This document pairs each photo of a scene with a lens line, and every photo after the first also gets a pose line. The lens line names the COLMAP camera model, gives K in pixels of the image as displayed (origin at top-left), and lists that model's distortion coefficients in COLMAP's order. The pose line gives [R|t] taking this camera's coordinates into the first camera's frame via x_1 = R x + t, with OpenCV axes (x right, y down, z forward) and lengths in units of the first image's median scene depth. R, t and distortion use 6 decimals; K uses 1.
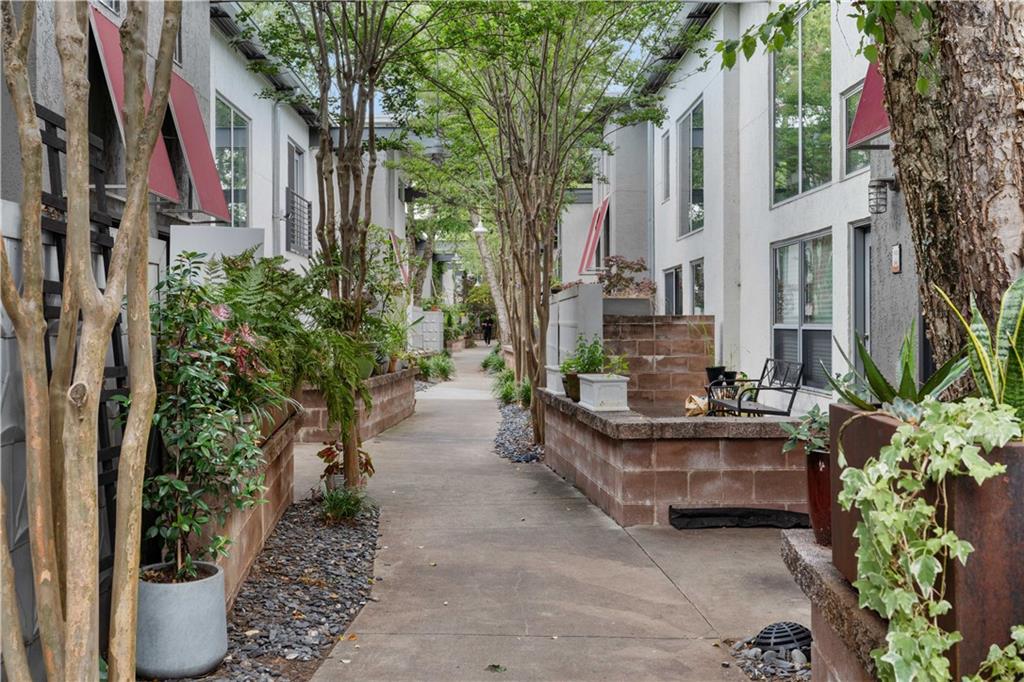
lens RADIAL K [[1001.0, 0, 511.5], [0, 1001.0, 338.4], [0, 0, 1]] dist [0.001580, 0.000000]
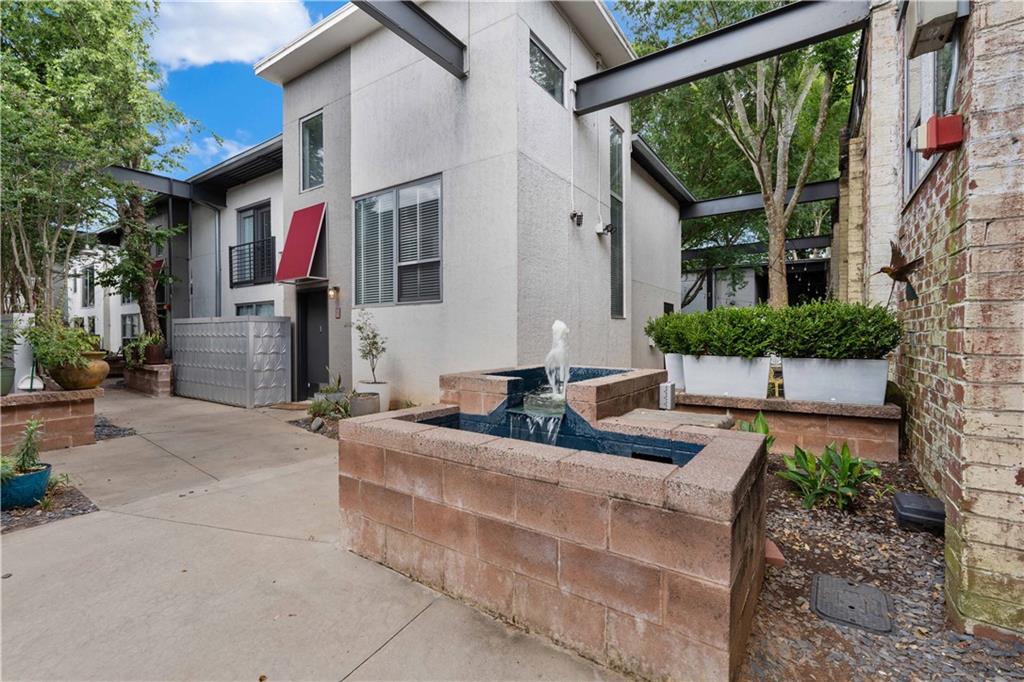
lens RADIAL K [[452.9, 0, 509.4], [0, 452.9, 339.7], [0, 0, 1]] dist [-0.001765, -0.000163]
pose [[0.580090, -0.001806, 0.814550, -0.222162], [0.007766, 0.999964, -0.003313, 0.010145], [-0.814515, 0.008248, 0.580084, -0.942347]]
